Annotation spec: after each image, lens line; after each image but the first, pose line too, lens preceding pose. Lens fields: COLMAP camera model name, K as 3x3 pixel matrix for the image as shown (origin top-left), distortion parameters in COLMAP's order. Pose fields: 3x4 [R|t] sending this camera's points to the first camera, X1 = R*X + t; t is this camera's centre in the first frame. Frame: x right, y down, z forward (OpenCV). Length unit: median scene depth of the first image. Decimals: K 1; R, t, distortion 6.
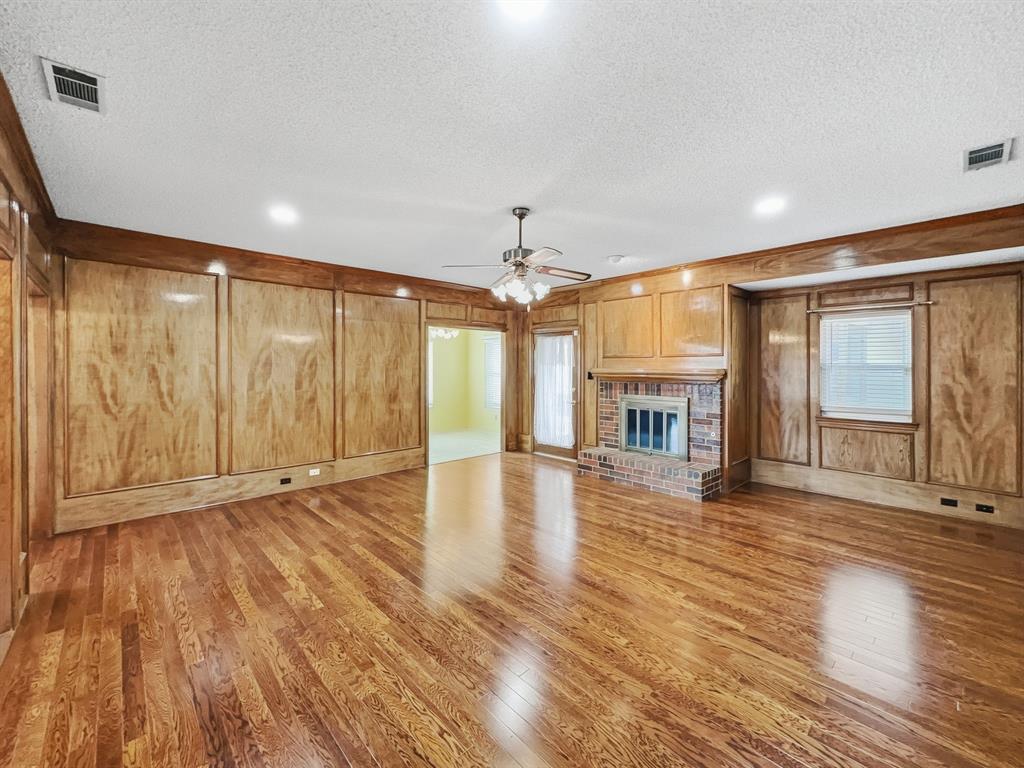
lens RADIAL K [[419.3, 0, 514.2], [0, 419.3, 379.0], [0, 0, 1]] dist [-0.000691, -0.000008]
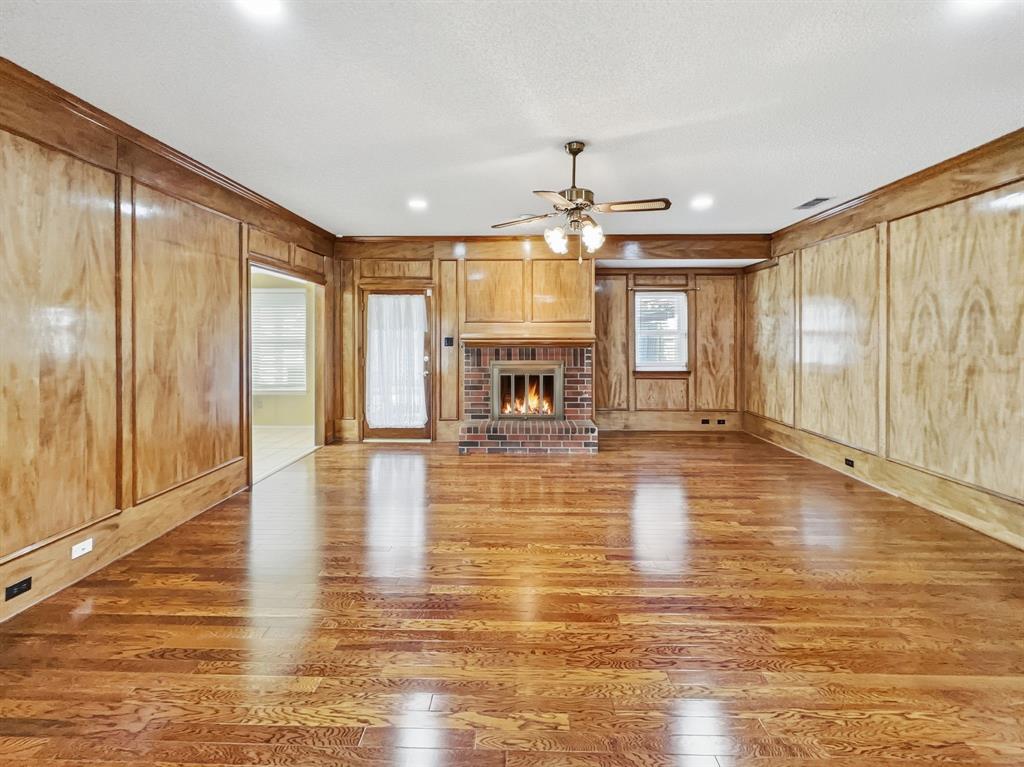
lens RADIAL K [[438.0, 0, 511.9], [0, 438.0, 356.4], [0, 0, 1]] dist [-0.001490, -0.000415]
pose [[0.710462, -0.032827, 0.702970, -0.453300], [0.022175, 0.999460, 0.024261, 0.003567], [-0.703386, -0.001648, 0.710806, 0.293496]]
